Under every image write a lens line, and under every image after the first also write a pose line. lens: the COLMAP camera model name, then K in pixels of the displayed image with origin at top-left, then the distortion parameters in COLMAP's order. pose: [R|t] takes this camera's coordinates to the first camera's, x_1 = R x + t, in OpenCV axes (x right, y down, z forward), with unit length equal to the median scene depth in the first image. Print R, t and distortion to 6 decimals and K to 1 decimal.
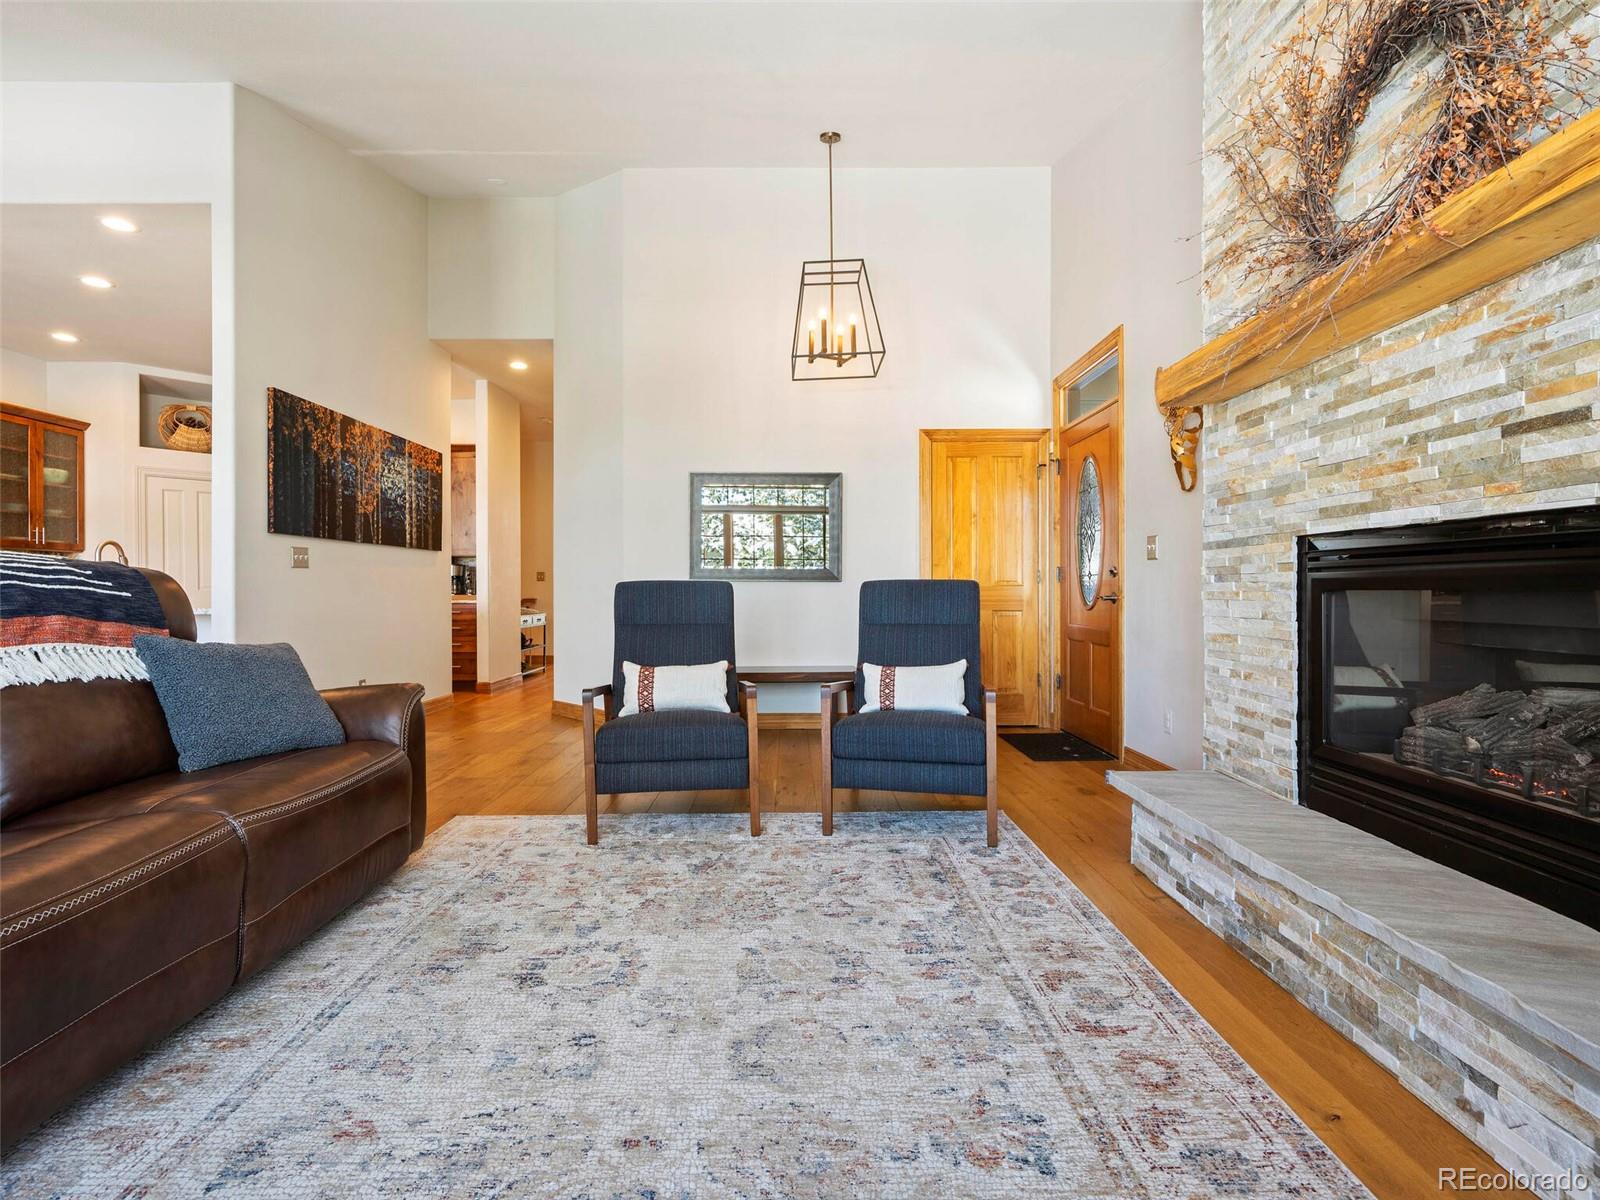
lens RADIAL K [[754.4, 0, 800.0], [0, 754.4, 600.0], [0, 0, 1]] dist [0.004474, 0.000634]
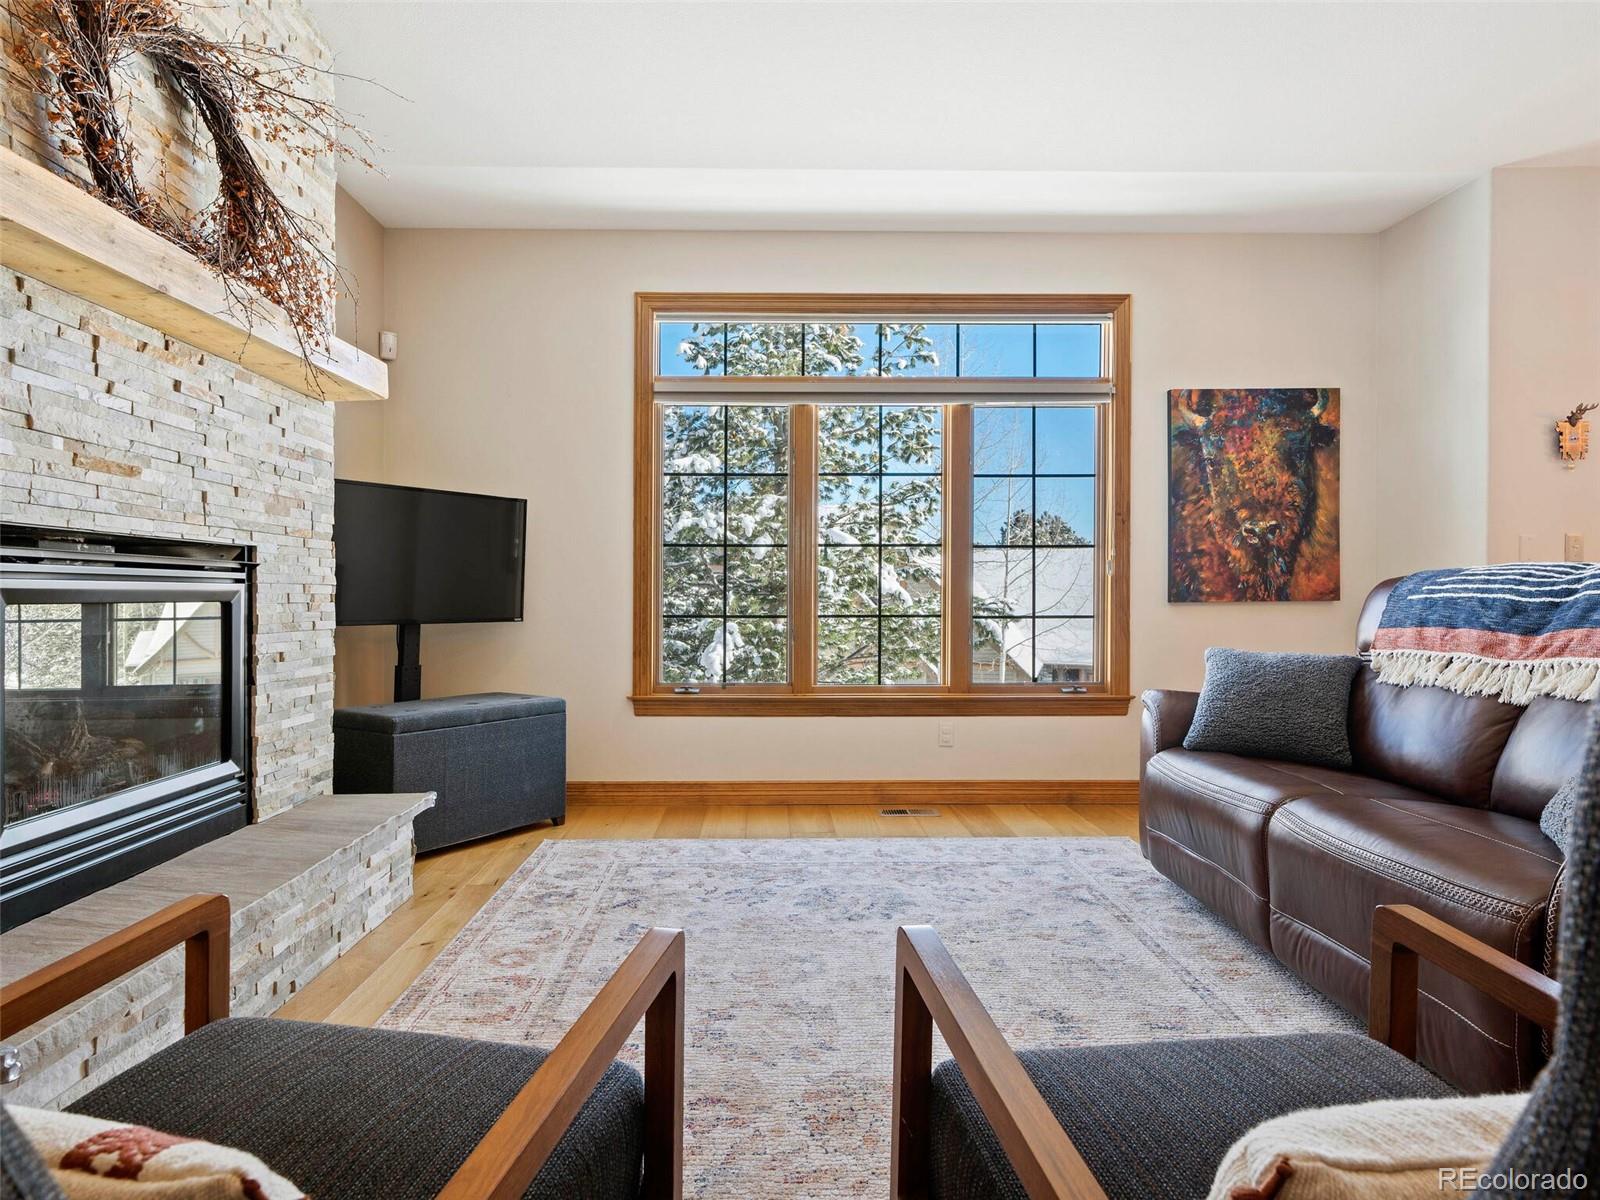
lens RADIAL K [[955.5, 0, 800.0], [0, 955.5, 600.0], [0, 0, 1]] dist [0.002072, 0.000445]
pose [[-0.999535, -0.000766, -0.030480, -0.000822], [-0.001371, 0.999803, 0.019817, -0.034725], [0.030459, 0.019850, -0.999339, 1.784341]]
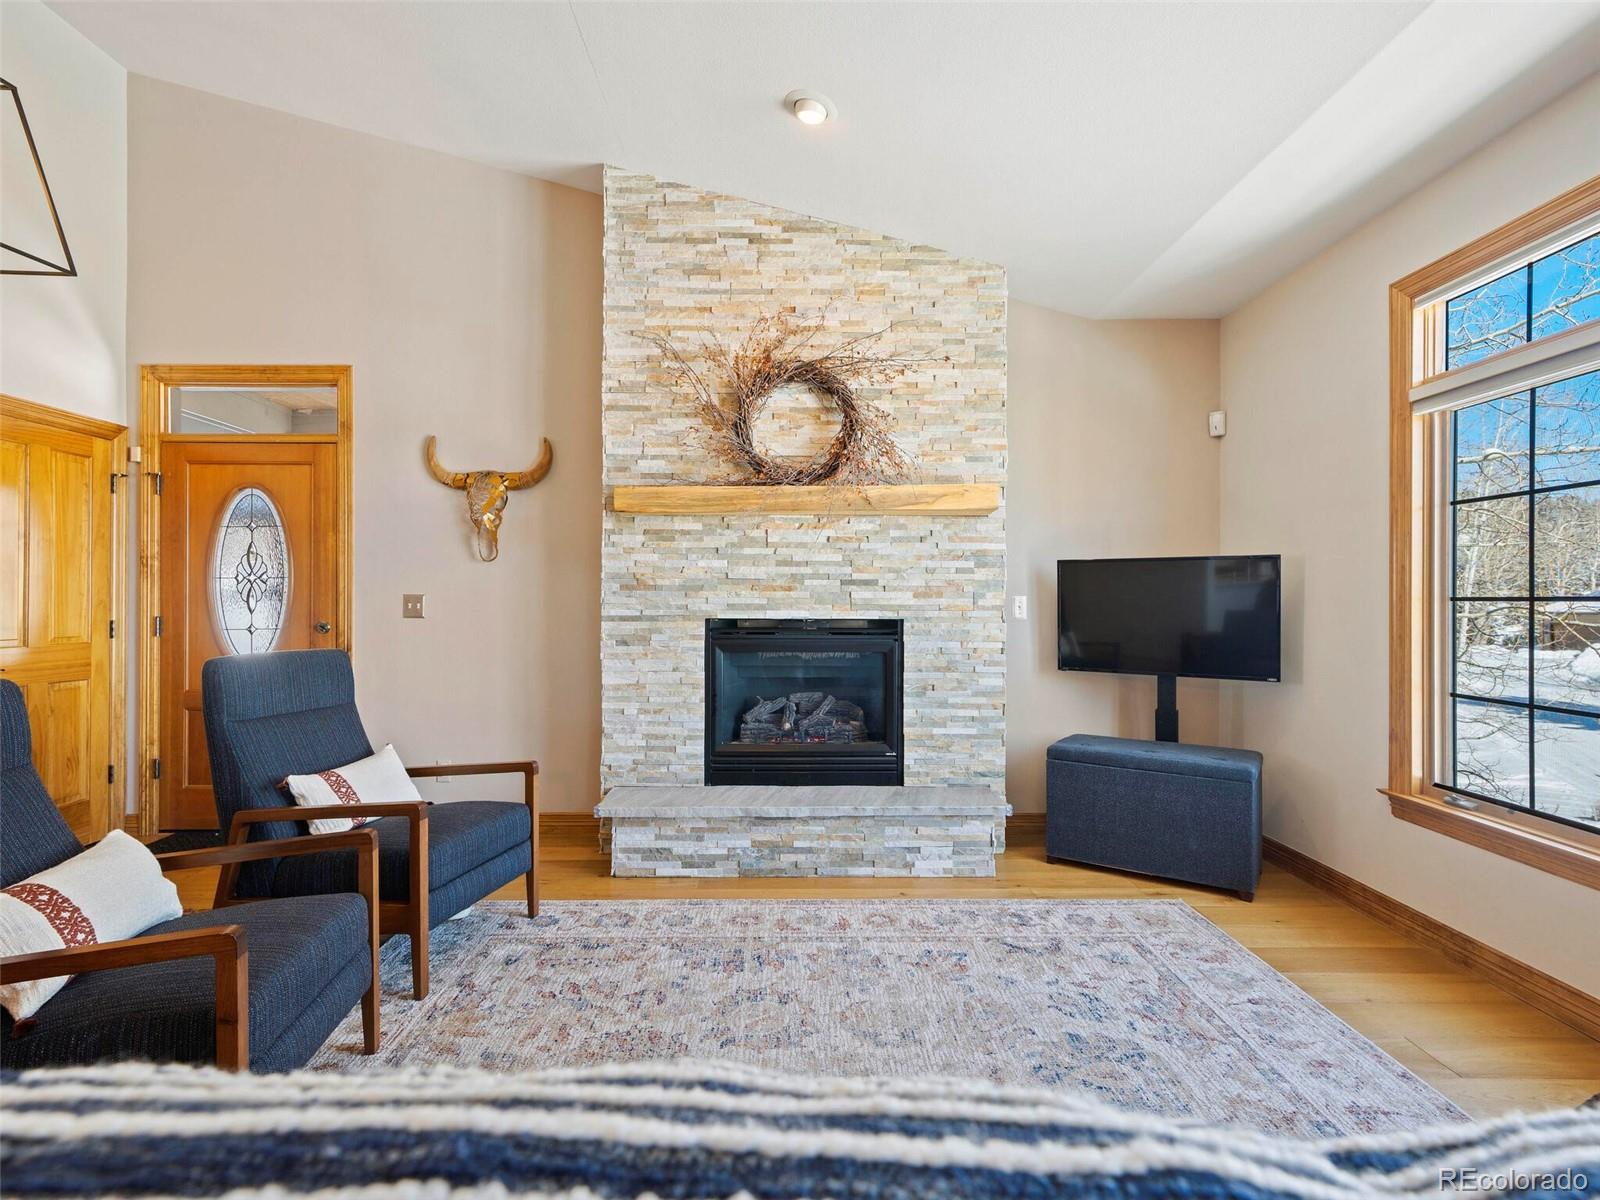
lens RADIAL K [[797.1, 0, 800.0], [0, 797.1, 600.0], [0, 0, 1]] dist [0.000182, 0.001302]
pose [[-0.008555, 0.000699, 0.999963, -1.008487], [0.009495, 0.999955, -0.000618, -0.117423], [-0.999918, 0.009489, -0.008562, 0.795330]]
